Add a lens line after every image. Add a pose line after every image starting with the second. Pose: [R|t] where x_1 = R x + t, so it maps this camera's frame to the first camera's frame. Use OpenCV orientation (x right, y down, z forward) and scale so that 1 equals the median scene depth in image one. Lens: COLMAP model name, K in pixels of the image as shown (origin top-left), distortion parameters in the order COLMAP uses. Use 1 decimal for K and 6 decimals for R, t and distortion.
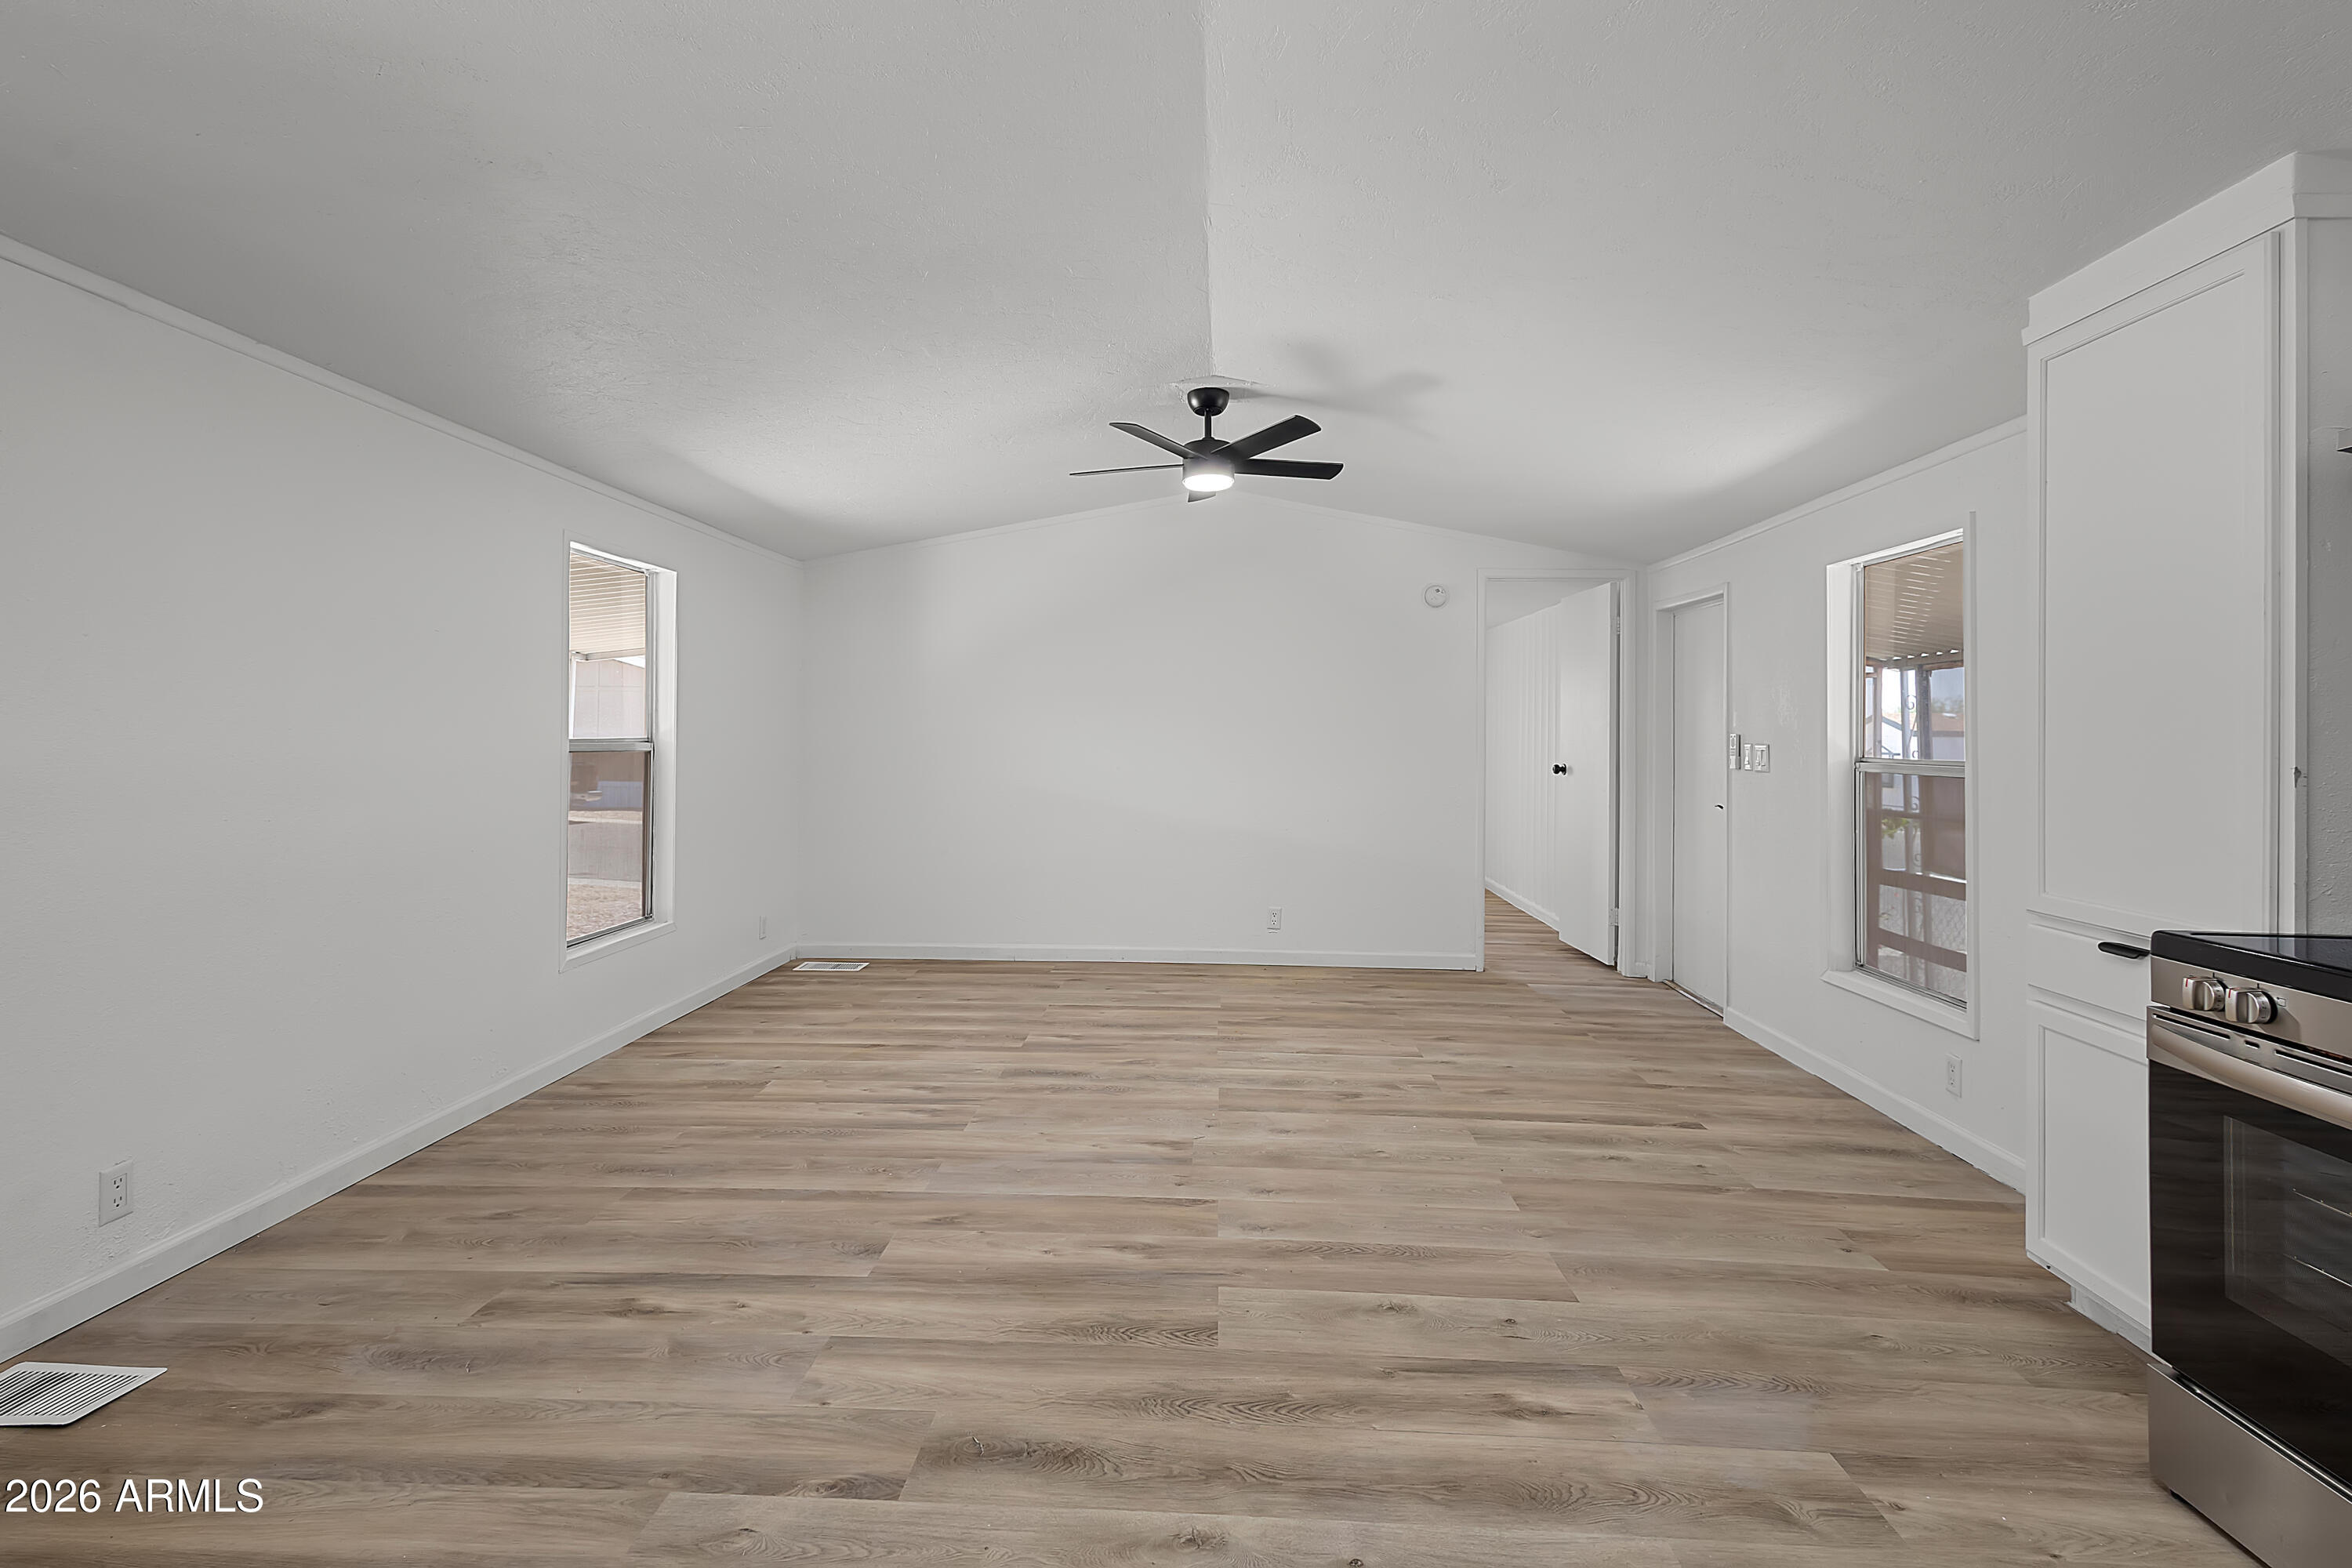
lens RADIAL K [[1095.4, 0, 1172.4], [0, 1095.4, 720.1], [0, 0, 1]] dist [0.015232, -0.005784]
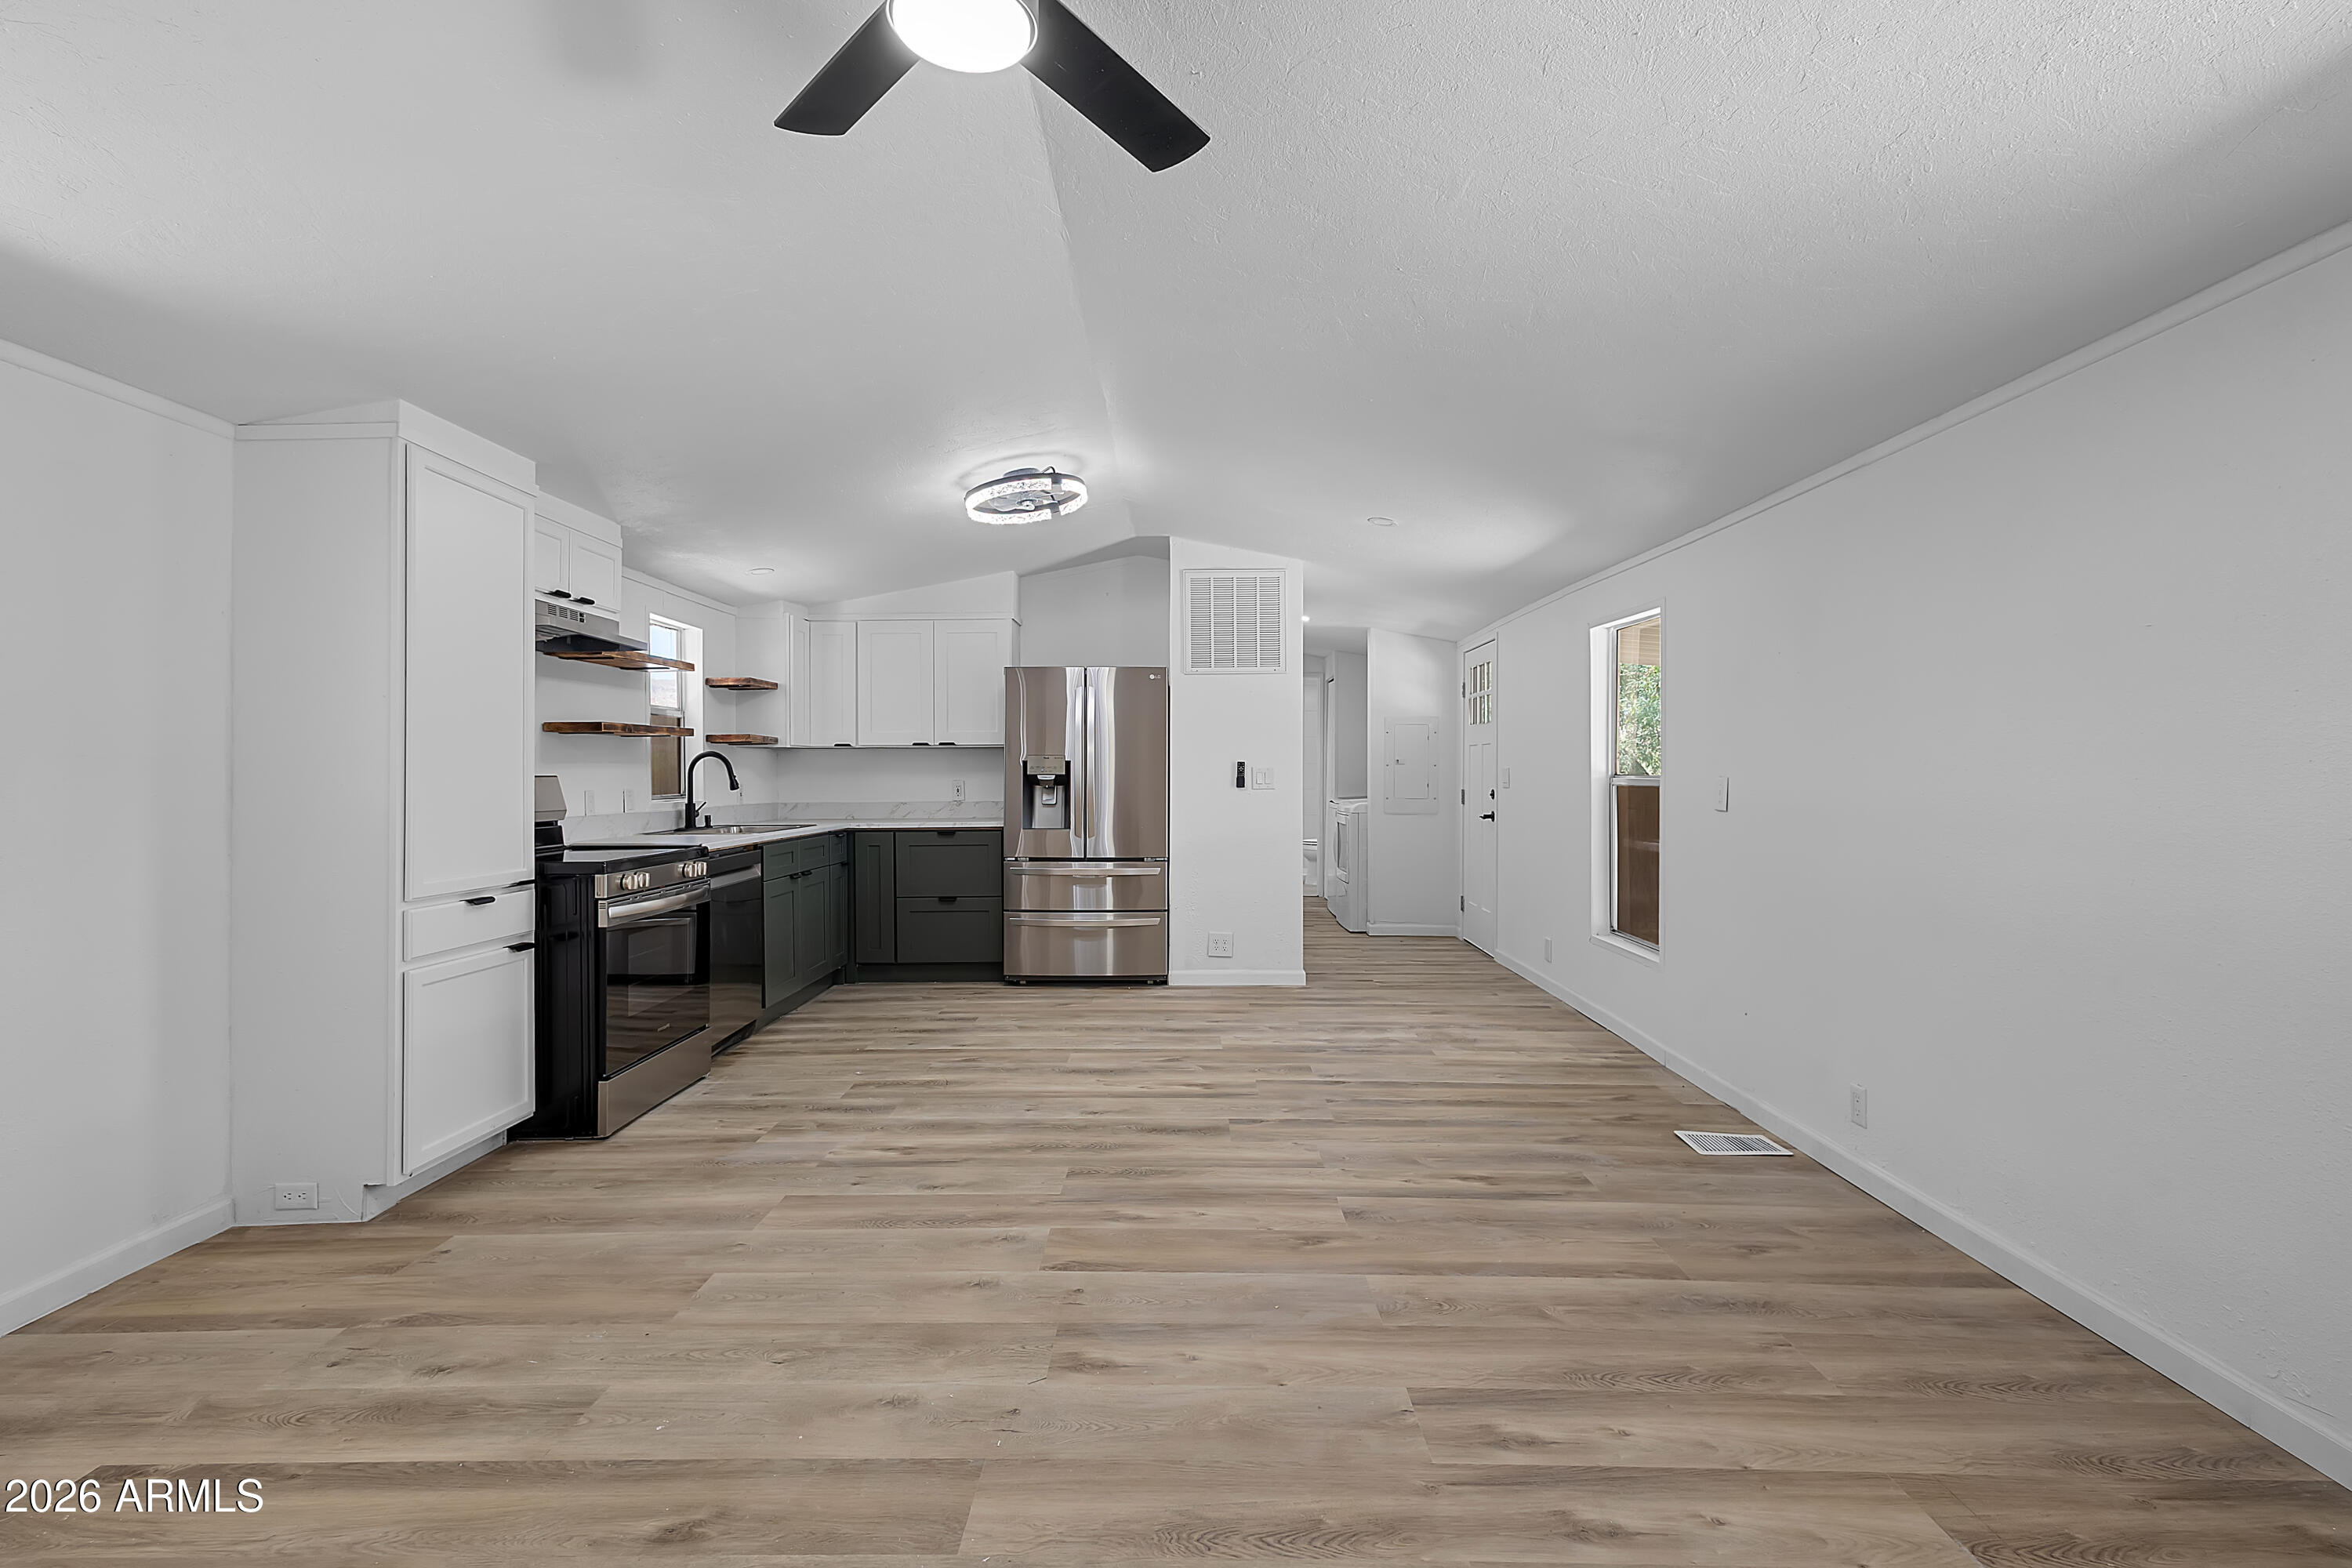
lens RADIAL K [[1095.4, 0, 1180.2], [0, 1095.4, 780.2], [0, 0, 1]] dist [0.015232, -0.005784]
pose [[-0.999125, -0.011373, -0.040243, -0.040536], [-0.010917, 0.999874, -0.011552, 0.041754], [0.040370, -0.011102, -0.999123, 2.255560]]
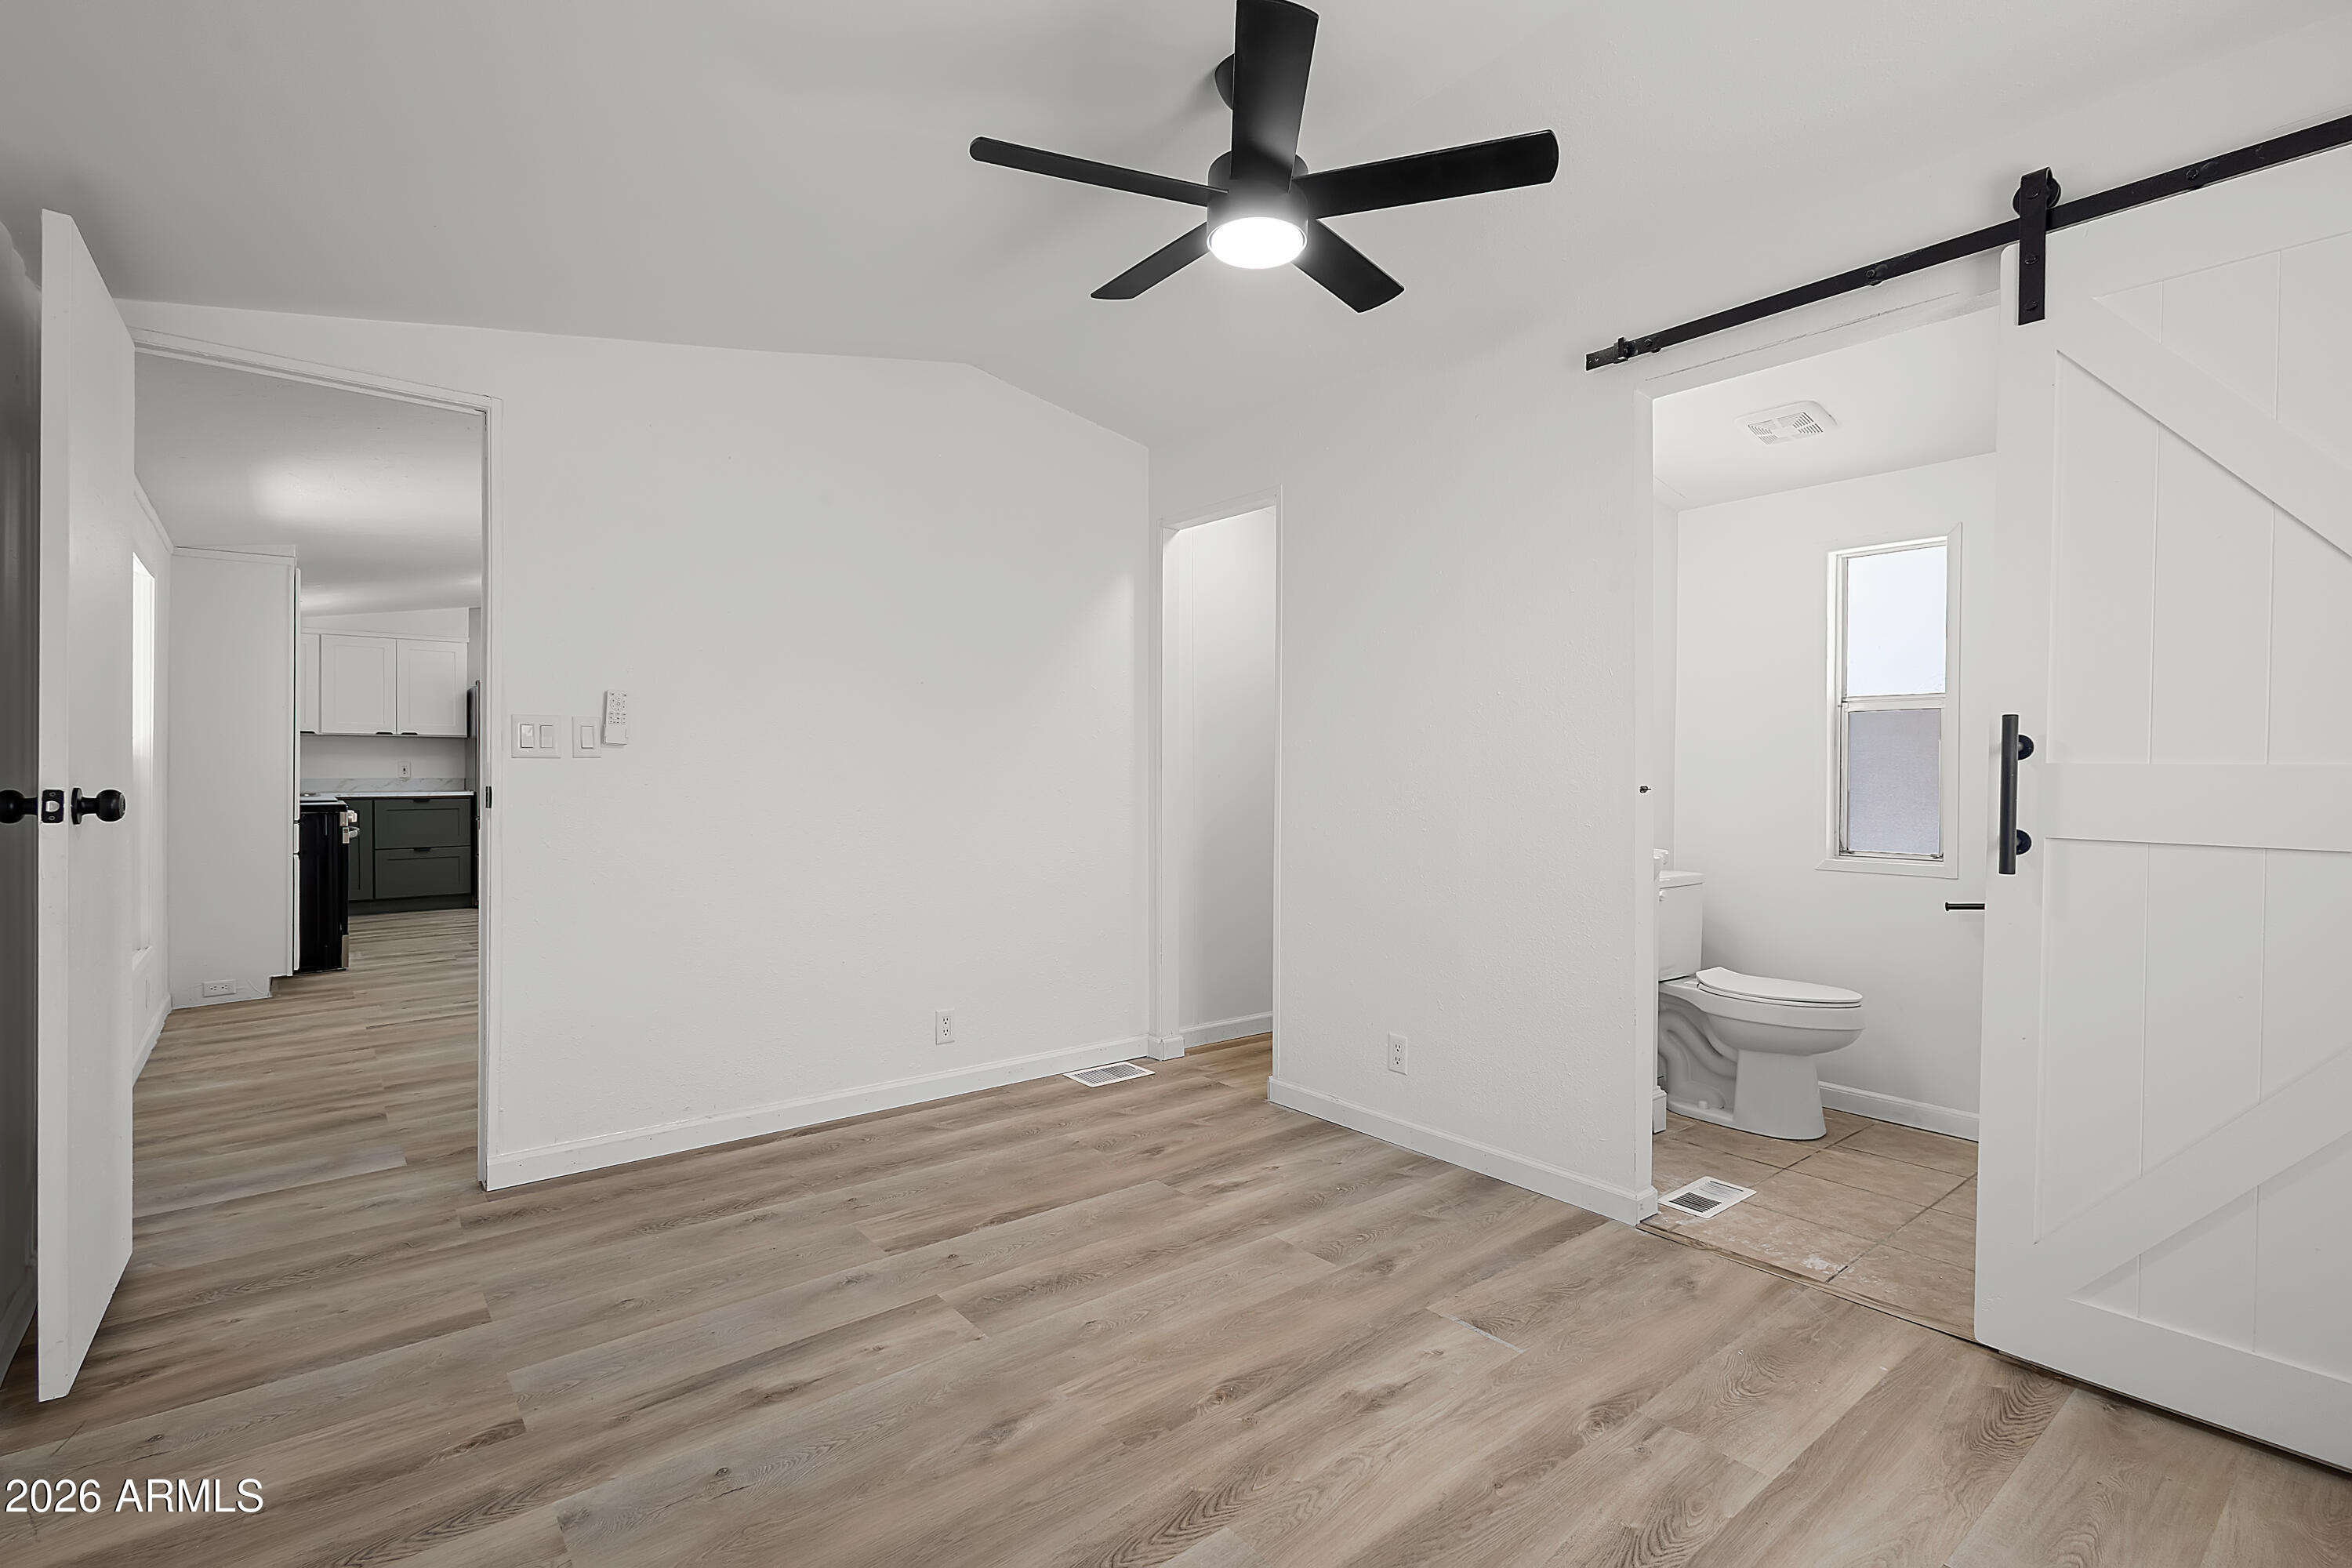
lens RADIAL K [[1095.4, 0, 1196.2], [0, 1095.4, 773.6], [0, 0, 1]] dist [0.015232, -0.005784]
pose [[-0.755853, -0.001671, -0.654740, 0.823602], [0.005098, 0.999951, -0.008438, 0.099143], [0.654722, -0.009716, -0.755807, 3.879844]]
